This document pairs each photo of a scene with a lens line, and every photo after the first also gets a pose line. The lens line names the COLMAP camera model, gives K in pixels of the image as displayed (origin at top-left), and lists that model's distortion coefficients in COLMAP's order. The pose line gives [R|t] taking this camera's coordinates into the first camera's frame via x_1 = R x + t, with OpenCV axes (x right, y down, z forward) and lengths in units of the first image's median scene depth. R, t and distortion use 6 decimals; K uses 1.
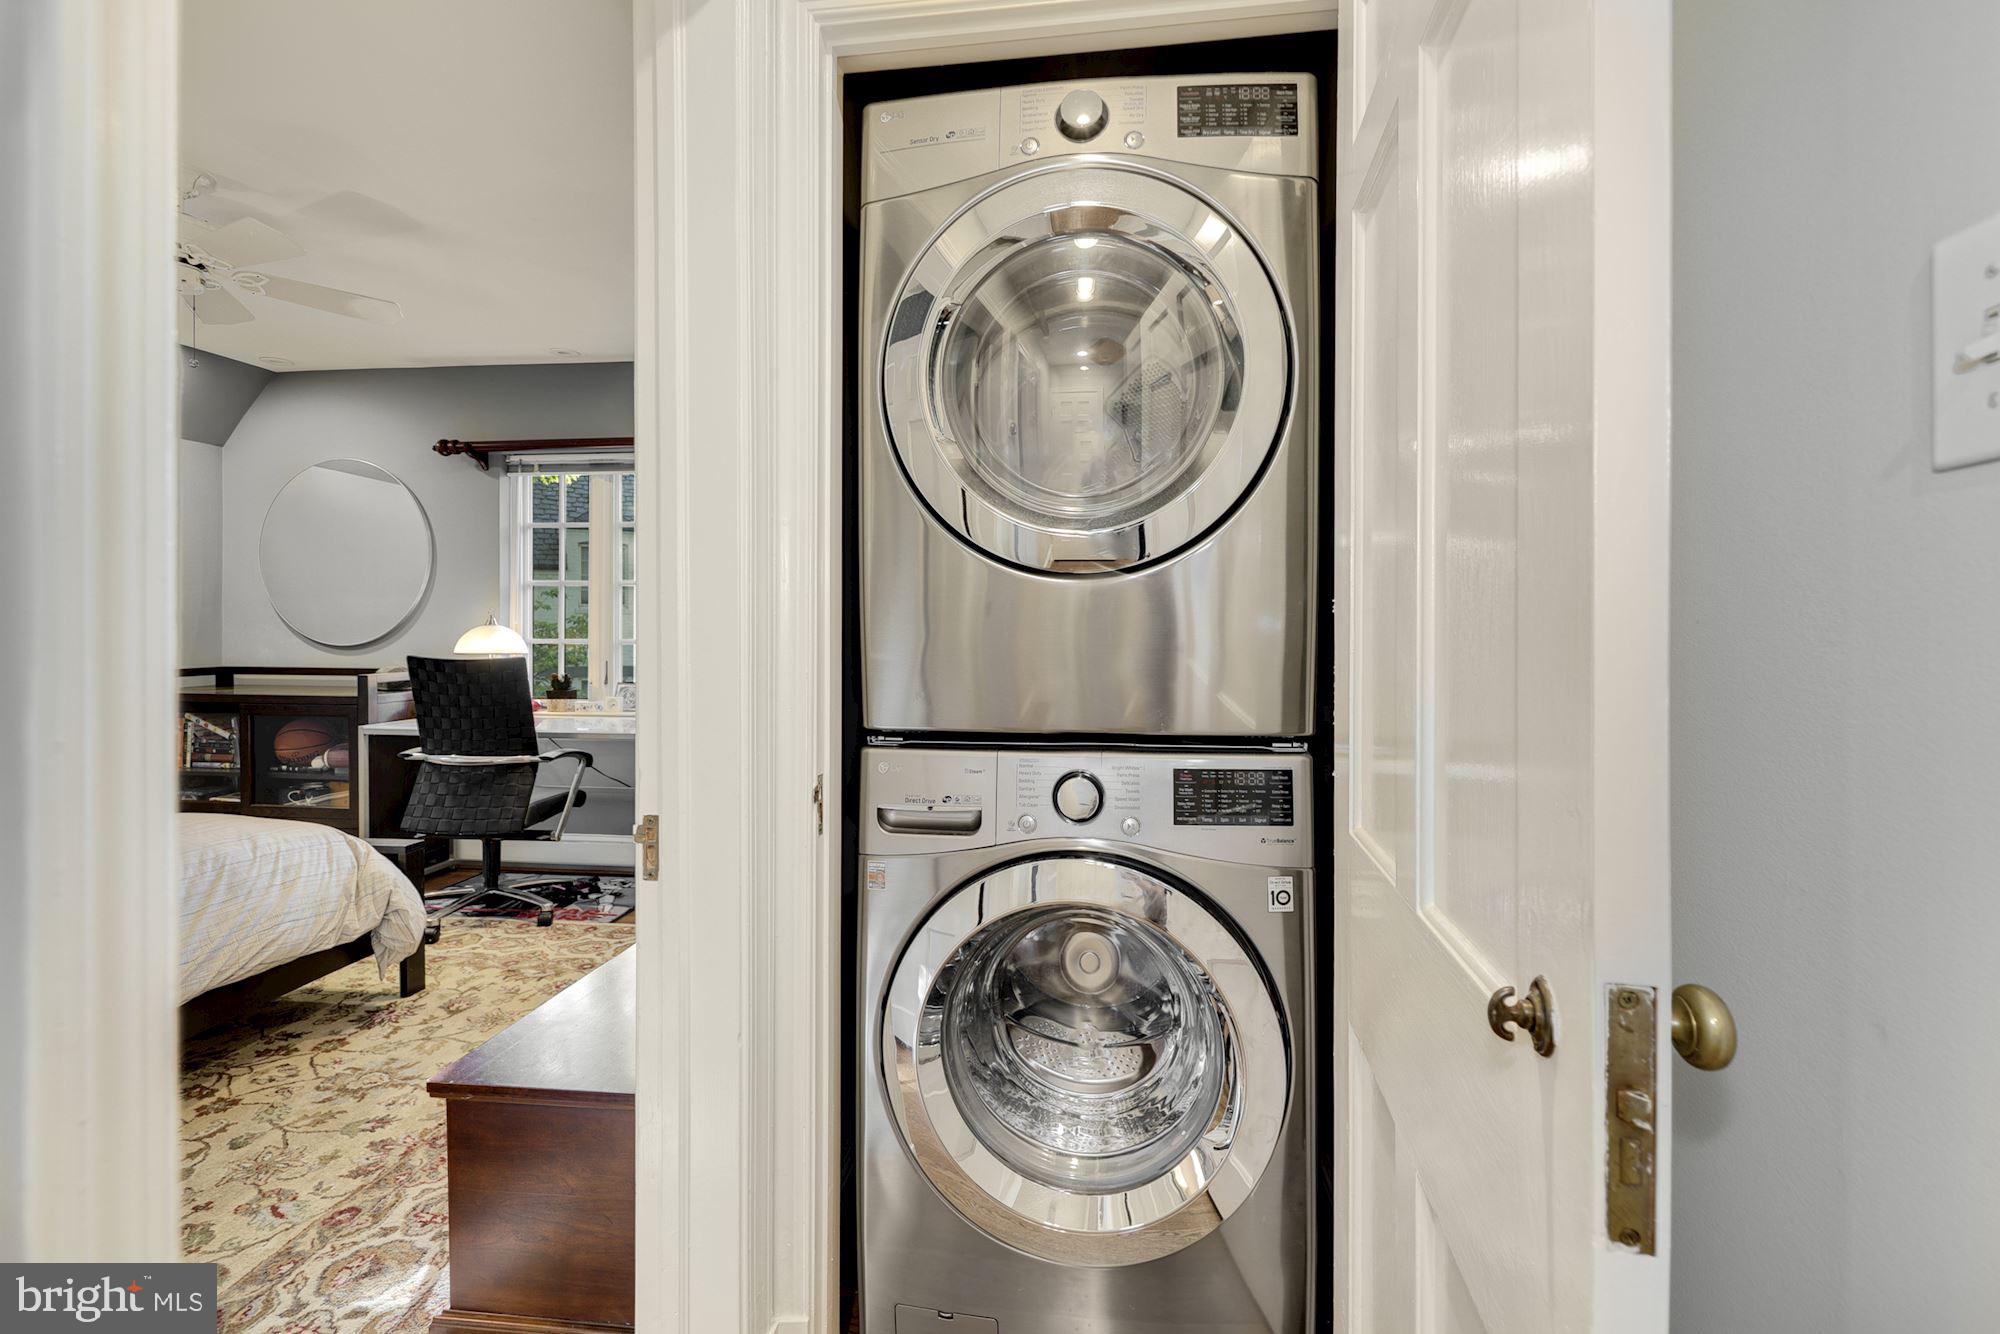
lens RADIAL K [[929.6, 0, 1036.8], [0, 929.6, 635.9], [0, 0, 1]] dist [0.020244, -0.013172]
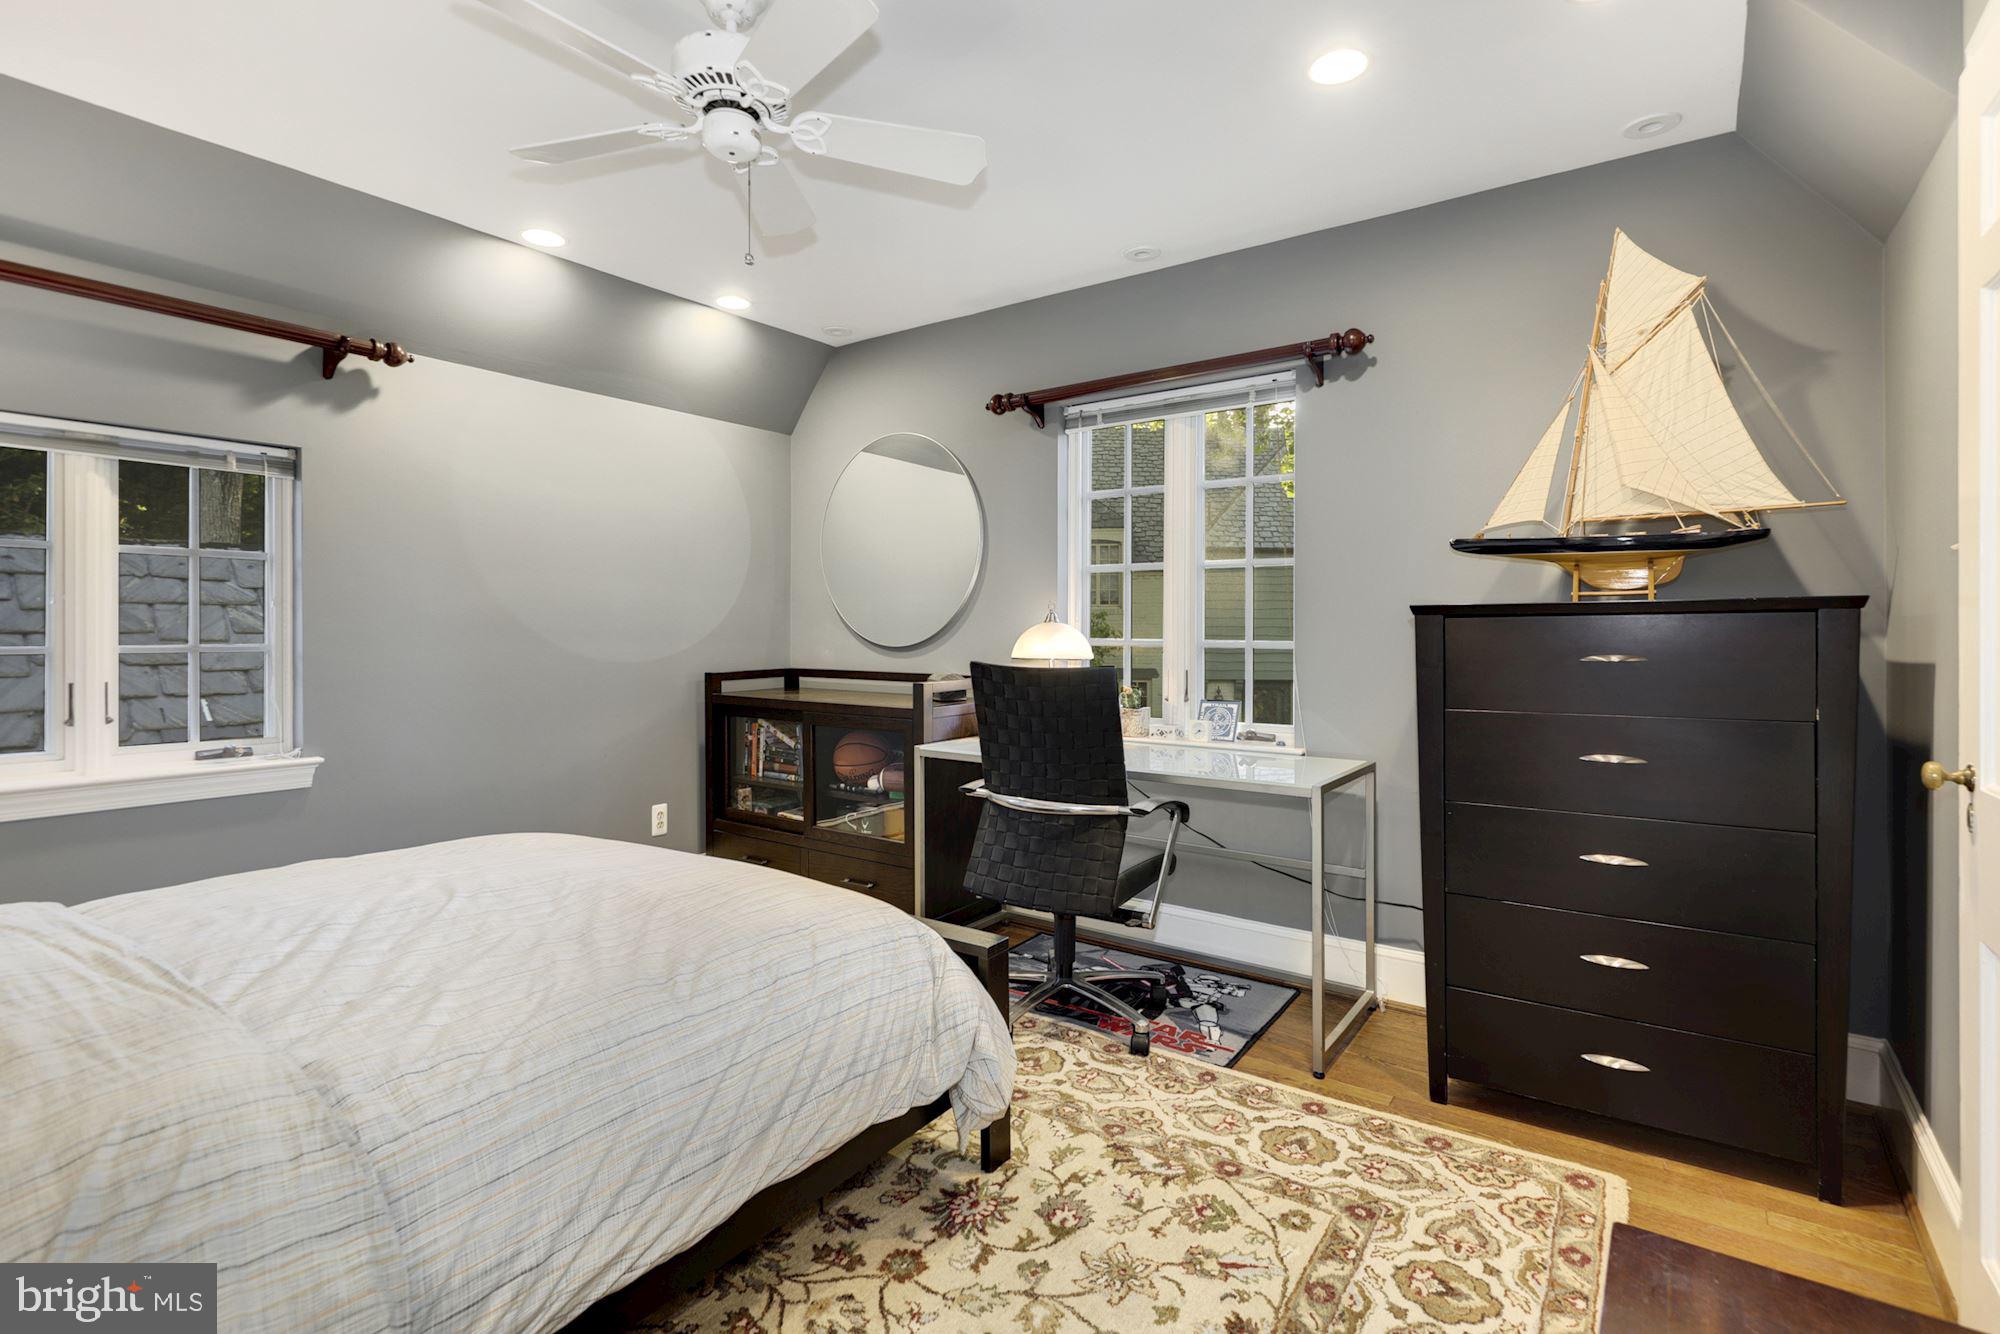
lens RADIAL K [[957.4, 0, 1005.2], [0, 957.4, 634.8], [0, 0, 1]] dist [-0.001846, -0.000171]
pose [[0.875783, 0.001051, -0.482705, -0.269290], [-0.002070, 0.999997, -0.001578, 0.000709], [0.482701, 0.002381, 0.875782, 0.326962]]
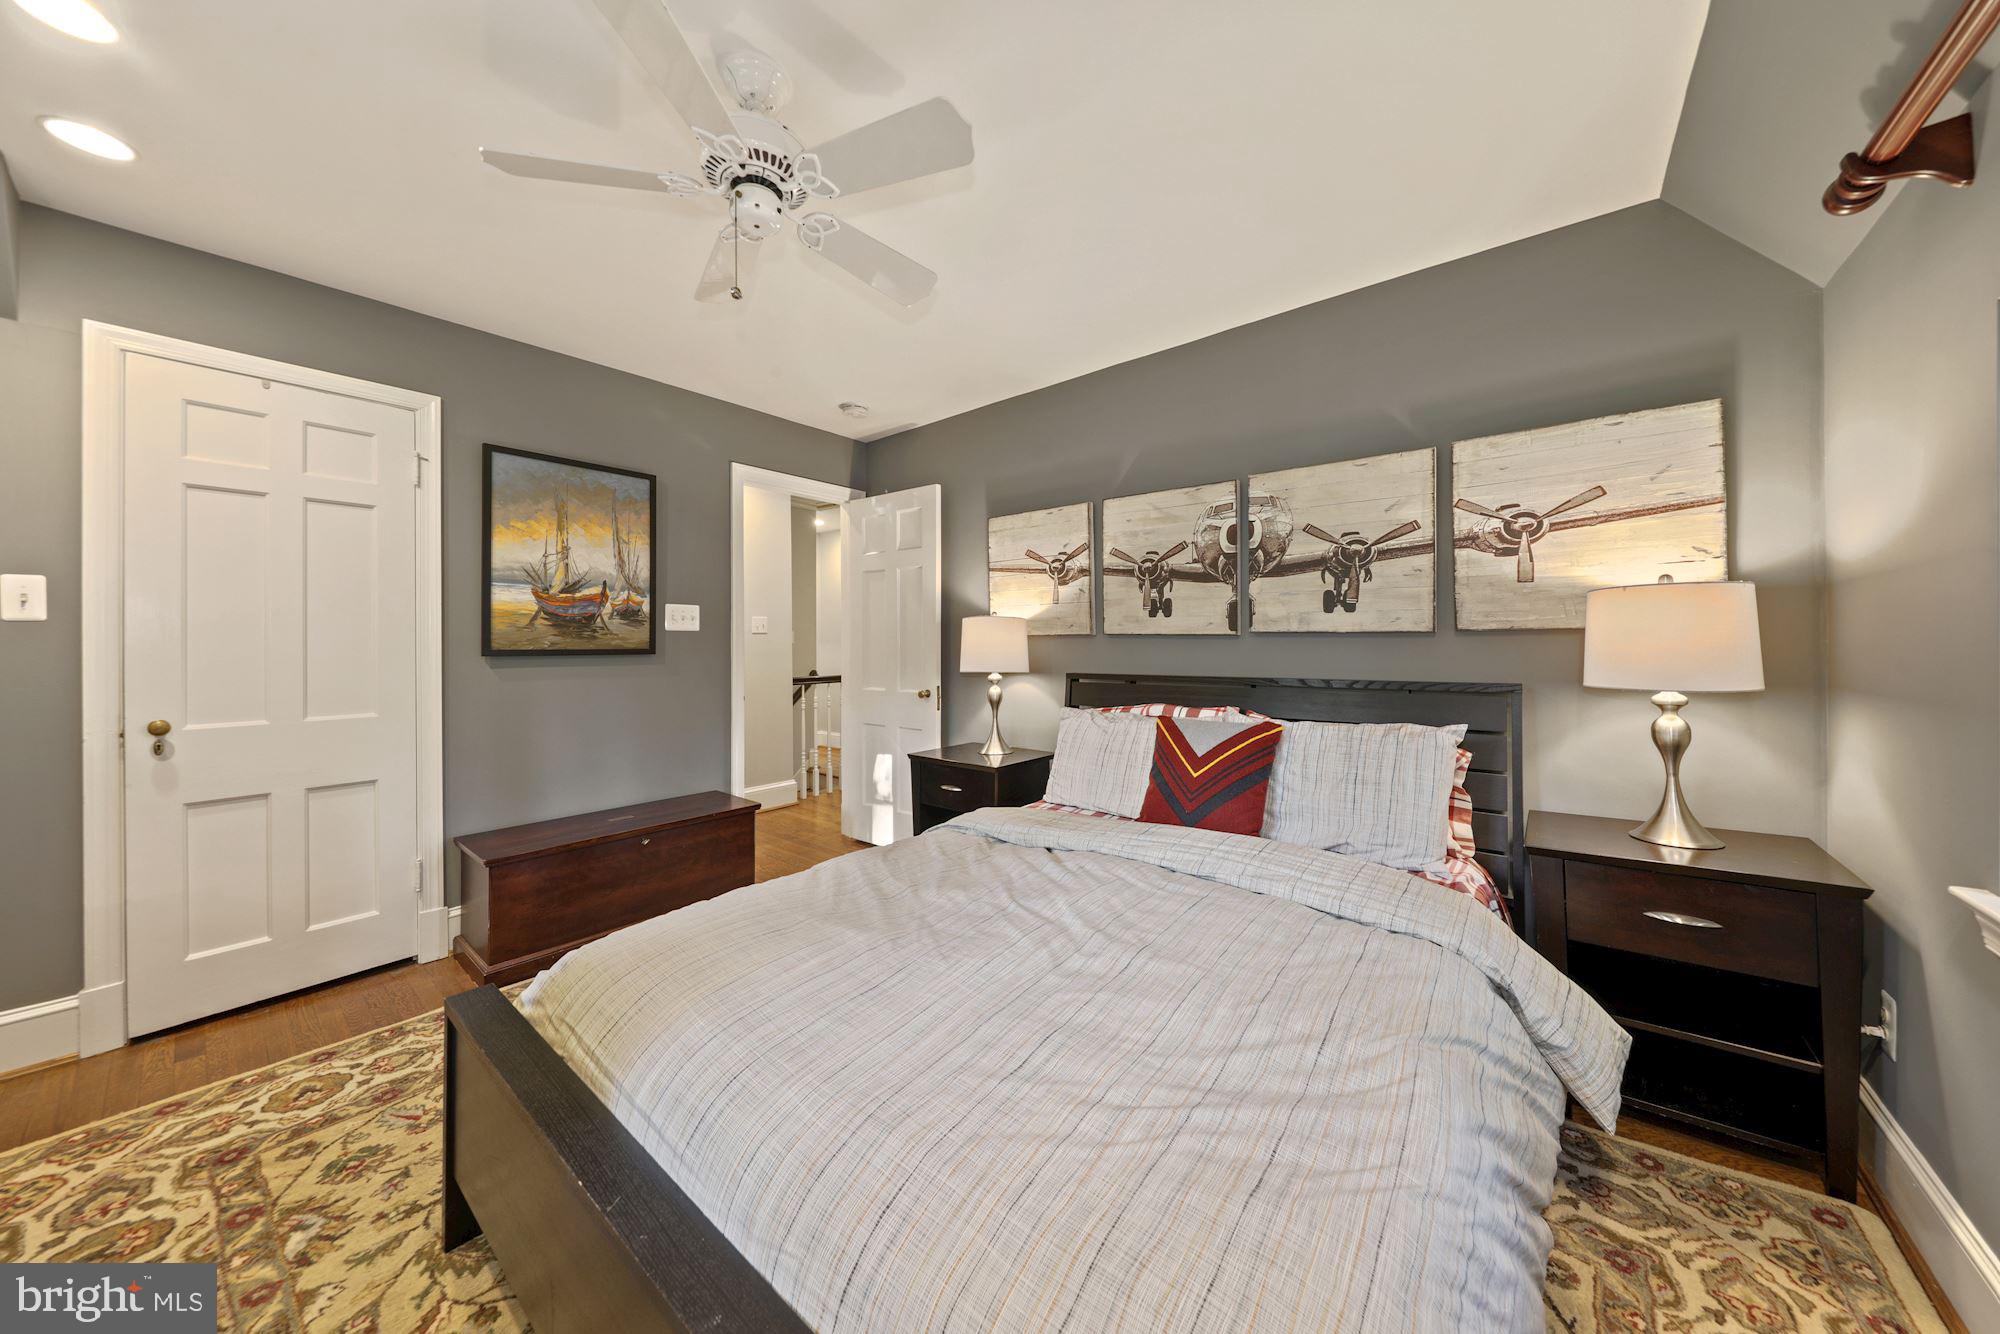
lens RADIAL K [[669.2, 0, 1005.3], [0, 669.2, 642.1], [0, 0, 1]] dist [-0.000974, -0.000113]
pose [[-0.852678, 0.004545, 0.522417, -0.985894], [0.006392, 0.999978, 0.001734, -0.009558], [-0.522398, 0.004818, -0.852688, 0.975013]]
